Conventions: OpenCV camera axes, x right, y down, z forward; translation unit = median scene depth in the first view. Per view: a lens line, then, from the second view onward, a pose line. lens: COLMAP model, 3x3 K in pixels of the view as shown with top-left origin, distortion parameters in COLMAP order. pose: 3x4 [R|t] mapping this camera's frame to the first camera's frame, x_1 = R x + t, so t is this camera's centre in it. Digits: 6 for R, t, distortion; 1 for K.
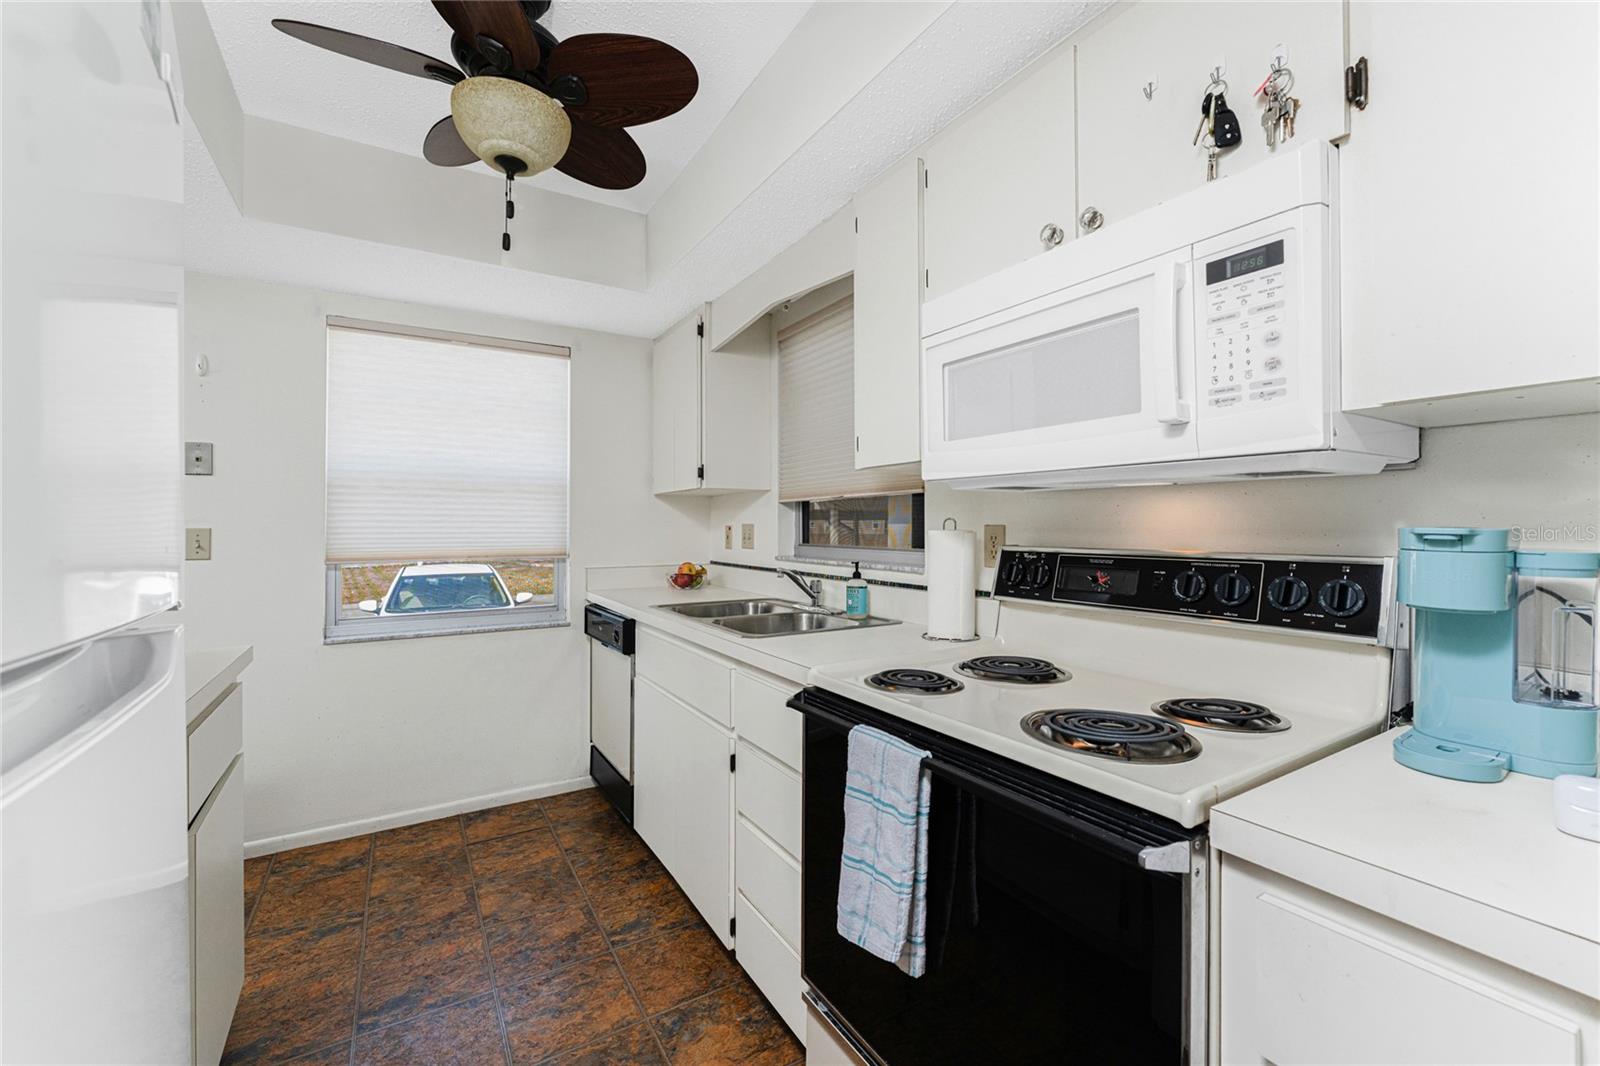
lens RADIAL K [[652.2, 0, 787.3], [0, 652.2, 516.9], [0, 0, 1]] dist [-0.001687, -0.000237]
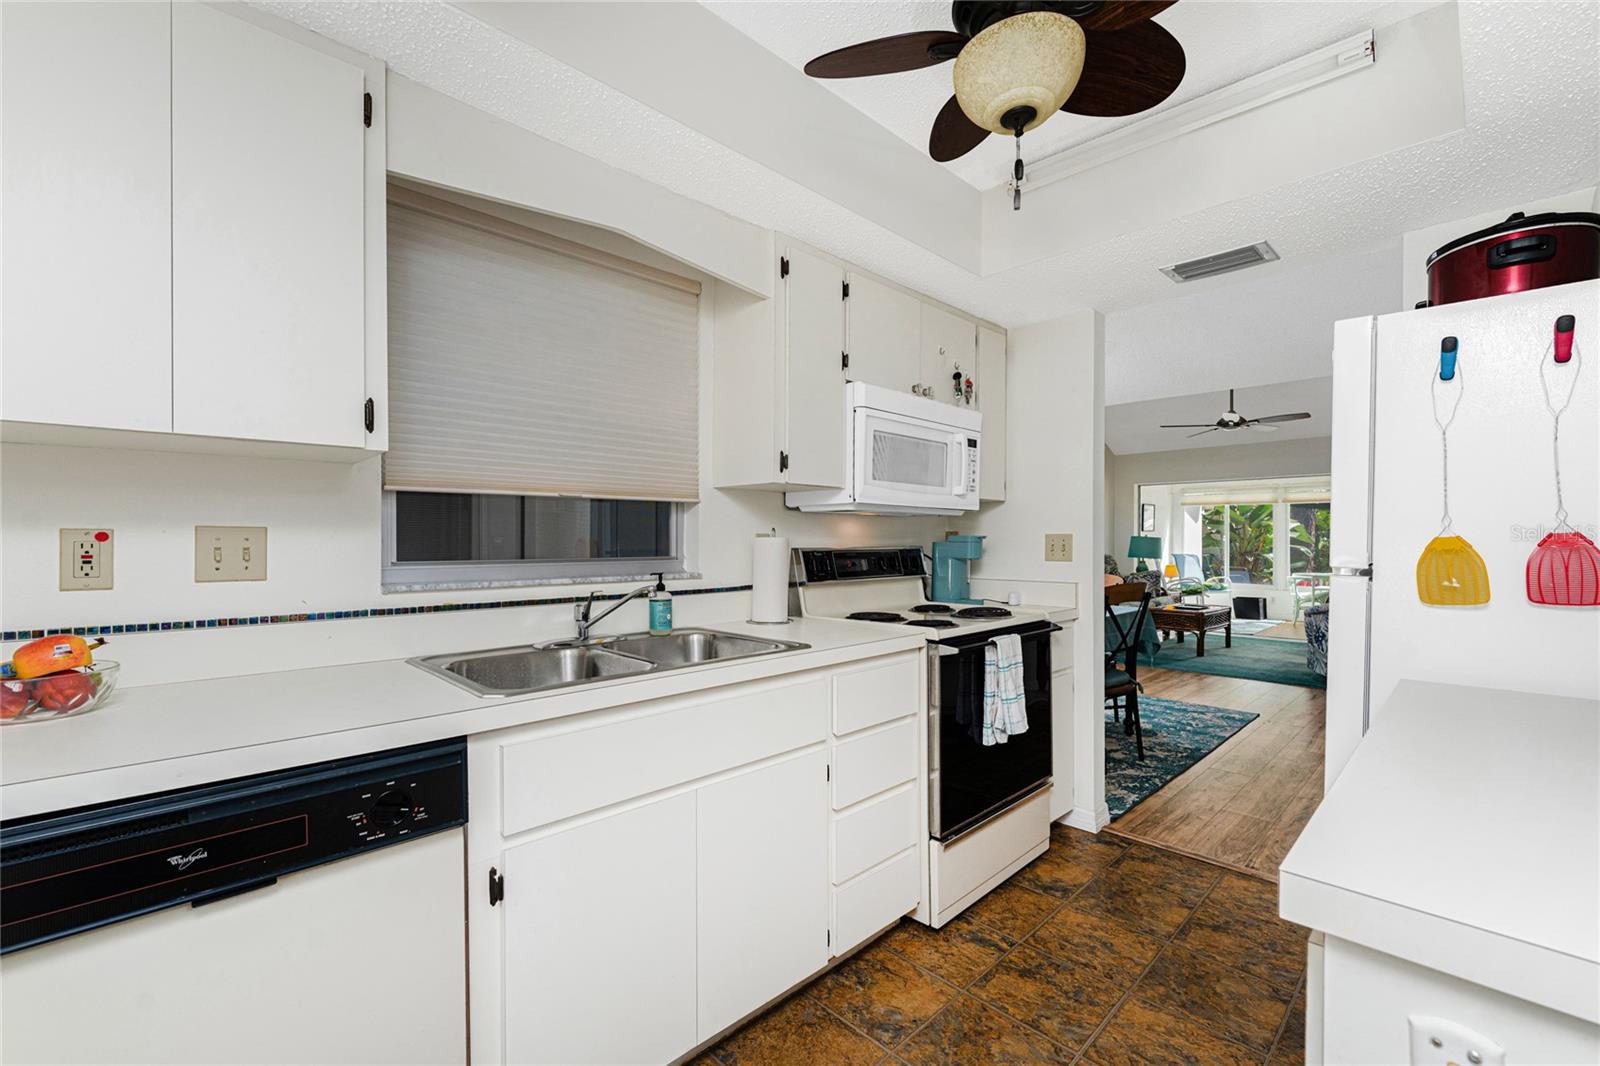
lens RADIAL K [[666.7, 0, 791.4], [0, 666.7, 542.8], [0, 0, 1]] dist [-0.001069, -0.000080]
pose [[-0.223732, -0.003695, 0.974644, -0.699068], [-0.012821, 0.999917, 0.000848, 0.019719], [-0.974566, -0.012306, -0.223761, 0.855293]]
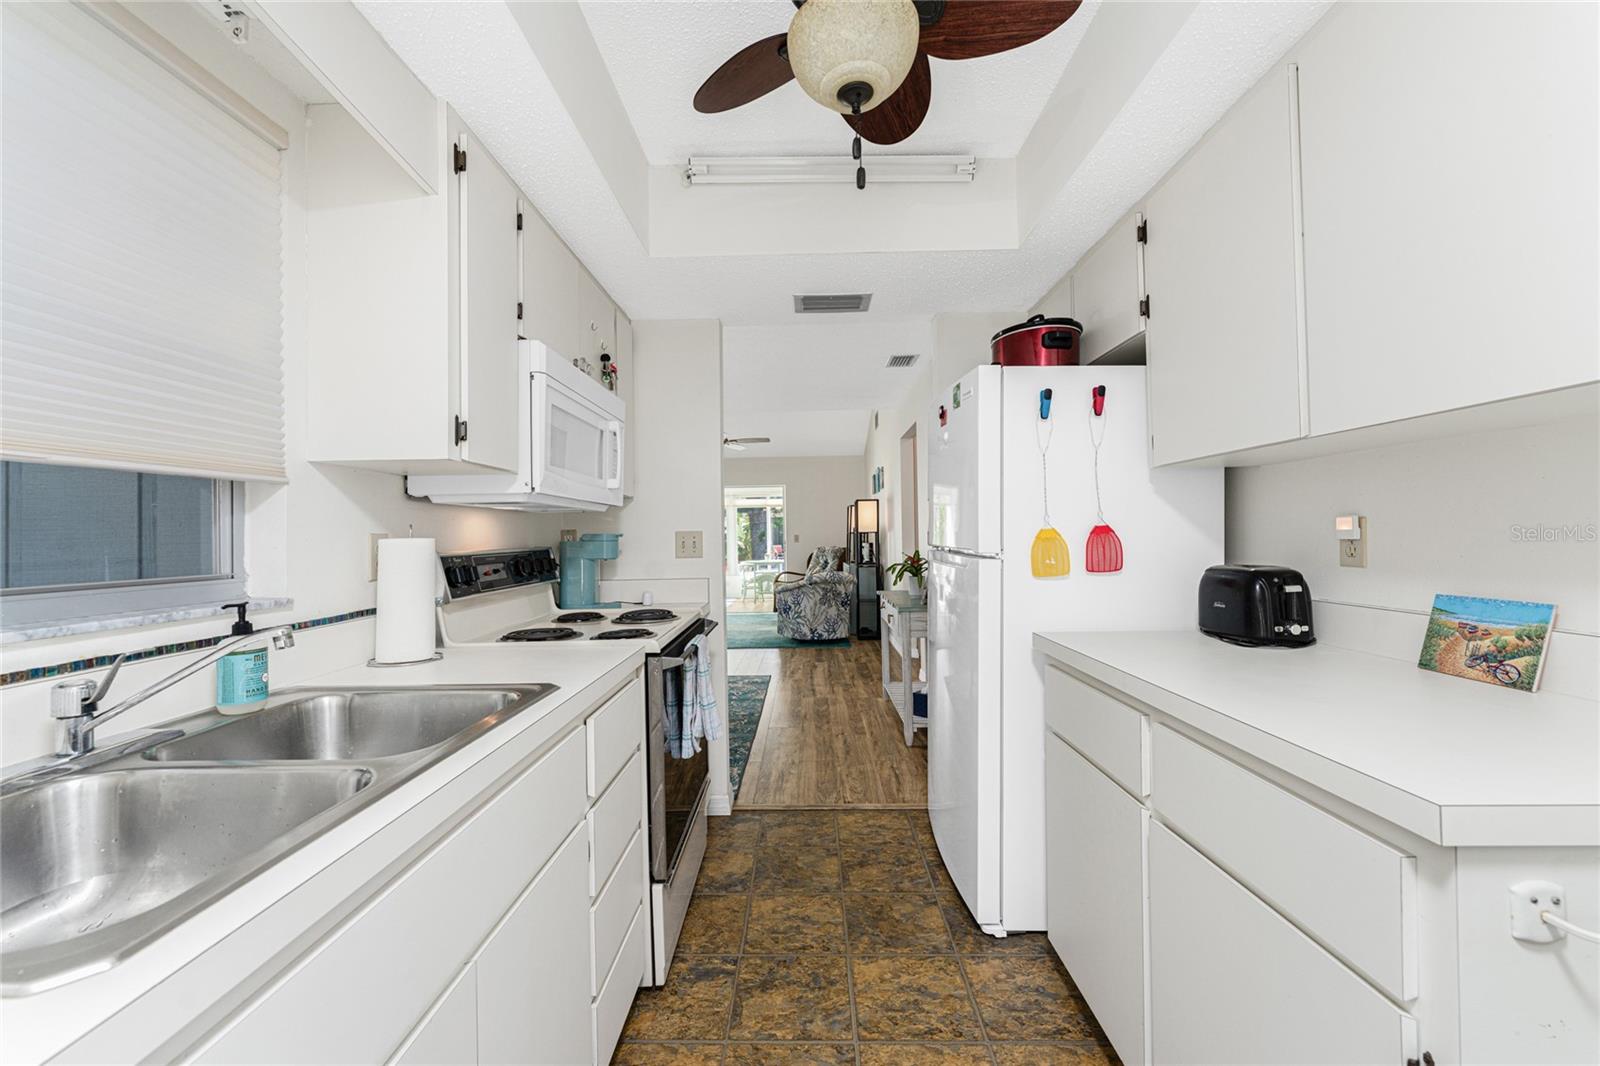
lens RADIAL K [[637.7, 0, 788.3], [0, 637.7, 528.8], [0, 0, 1]] dist [-0.000912, -0.000480]
pose [[-0.843894, 0.020140, 0.536132, -0.444443], [0.010554, 0.999725, -0.020942, 0.020795], [-0.536406, -0.012015, -0.843875, 0.992527]]
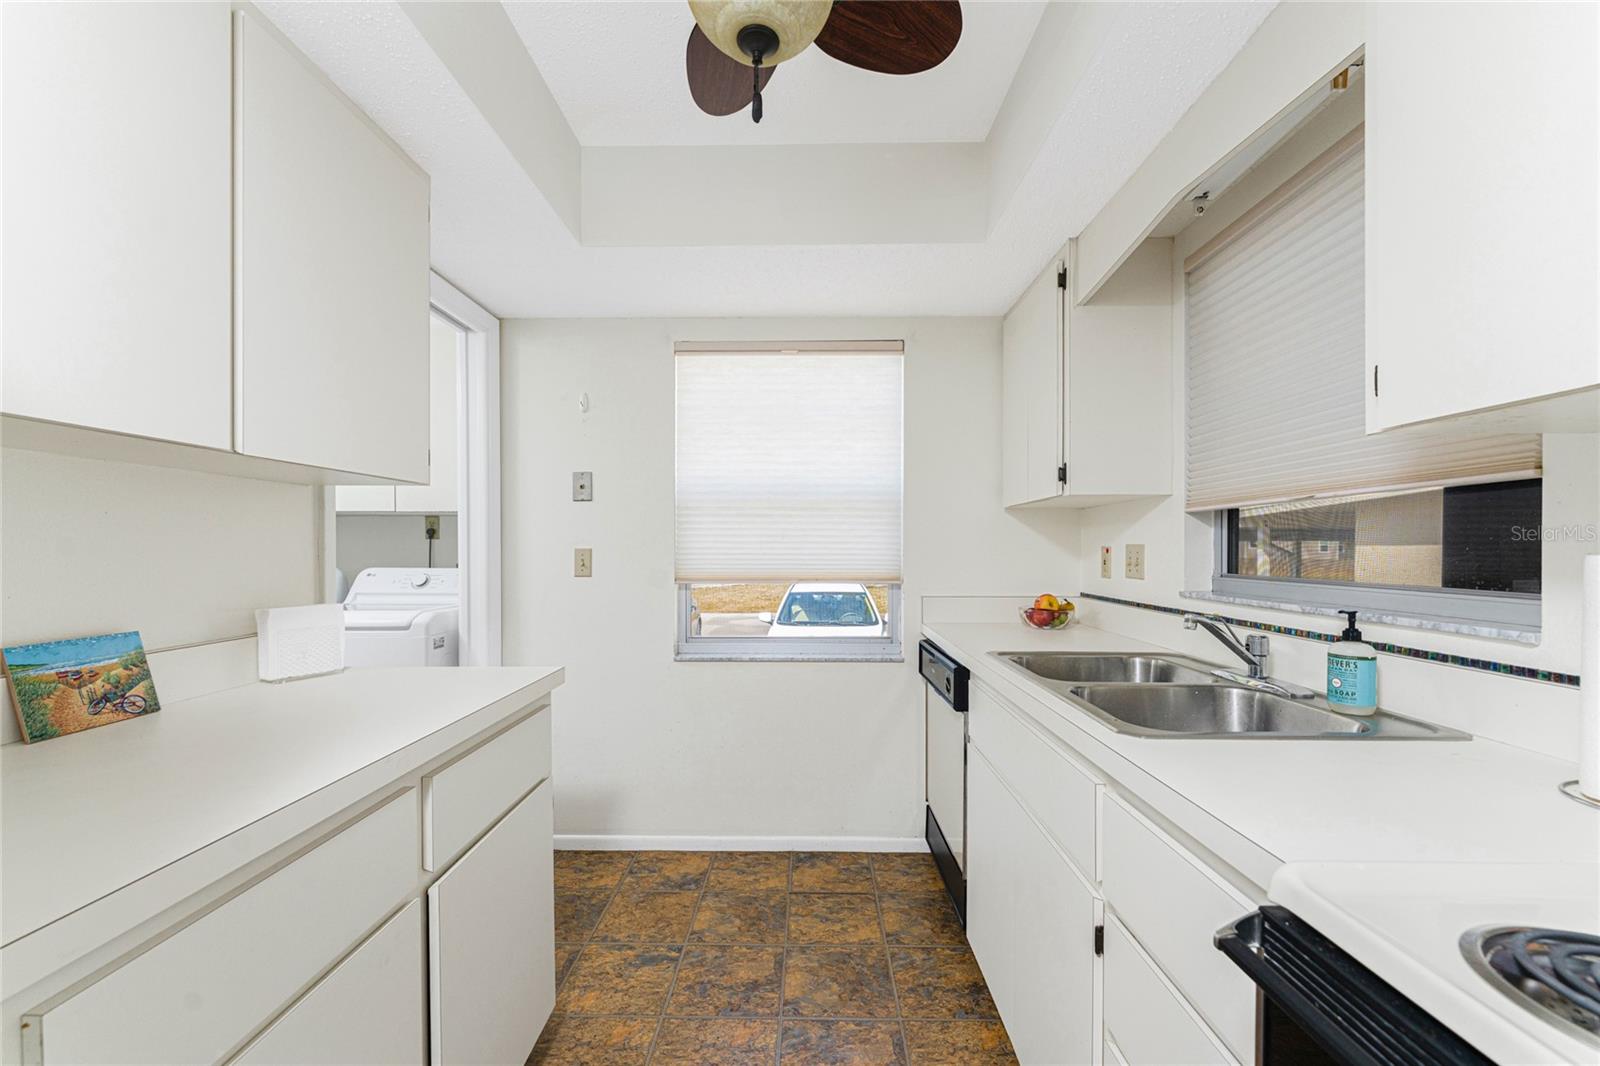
lens RADIAL K [[637.6, 0, 801.0], [0, 637.6, 549.1], [0, 0, 1]] dist [-0.000146, -0.000245]
pose [[0.852517, 0.002616, -0.522694, -0.008011], [0.005367, 0.999891, 0.013758, 0.005080], [0.522673, -0.014534, 0.852410, 0.242572]]
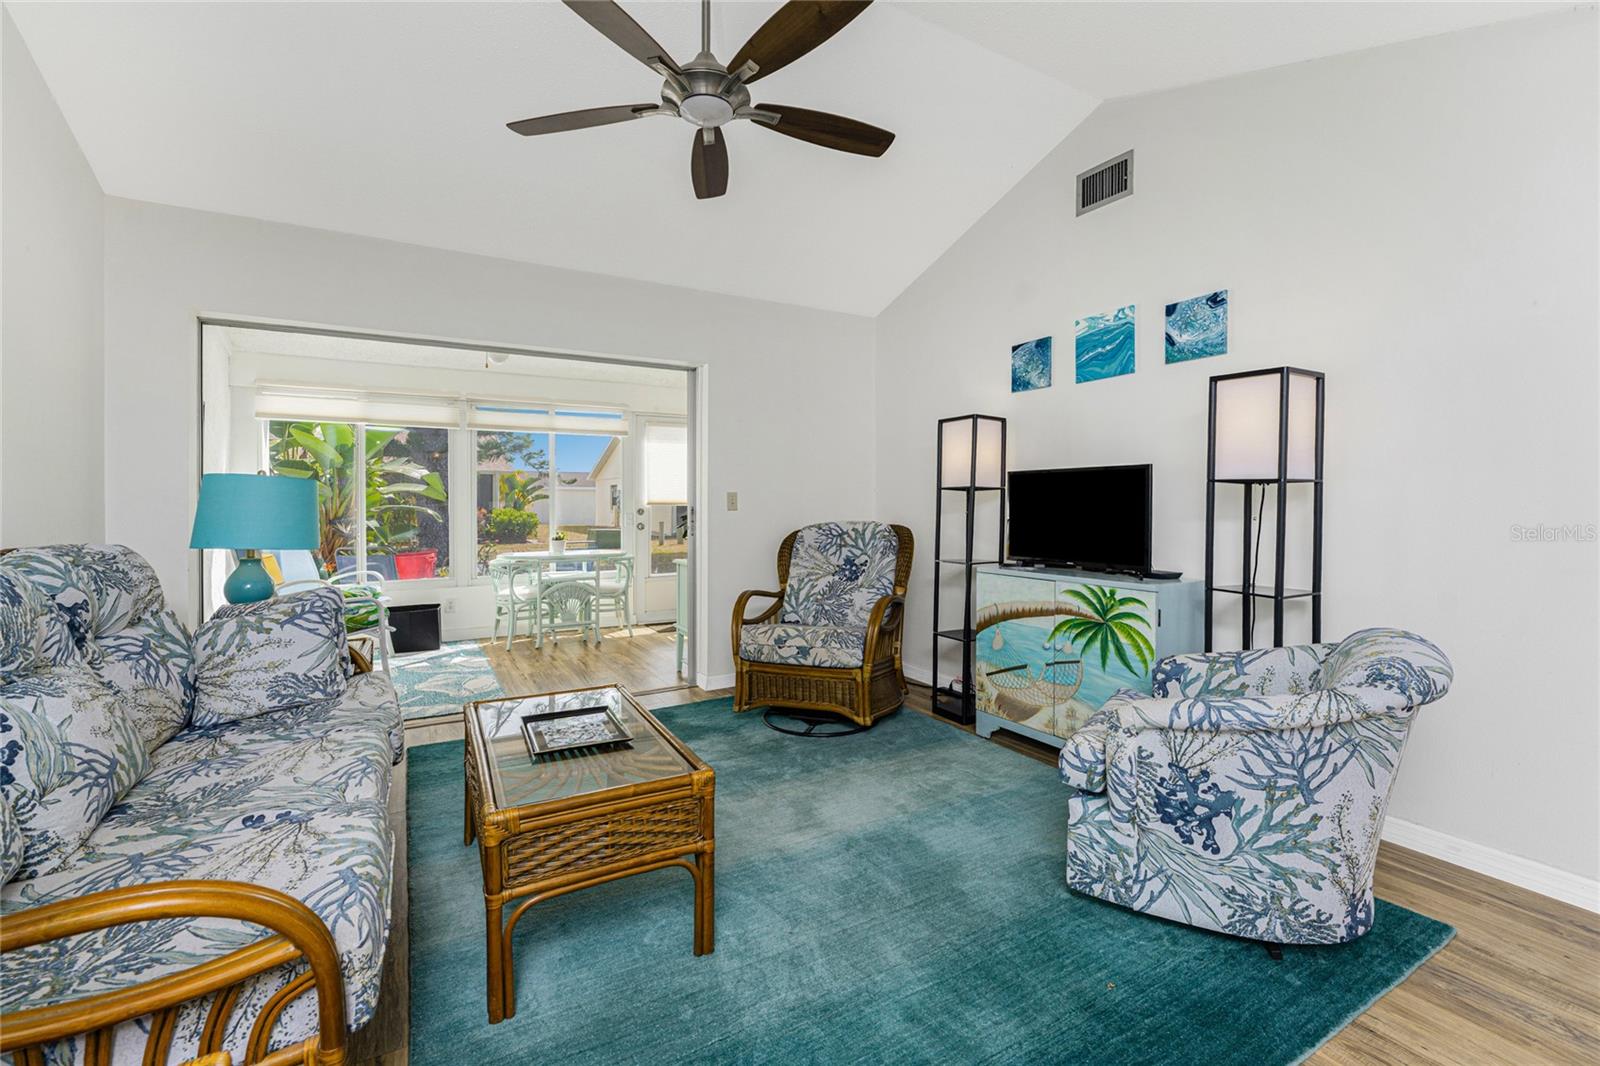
lens RADIAL K [[689.6, 0, 817.4], [0, 689.6, 515.2], [0, 0, 1]] dist [-0.001285, -0.000616]
pose [[-0.999997, 0.002216, 0.001420, 1.385761], [0.002227, 0.999968, 0.007738, 0.019660], [-0.001403, 0.007741, -0.999969, -0.635441]]
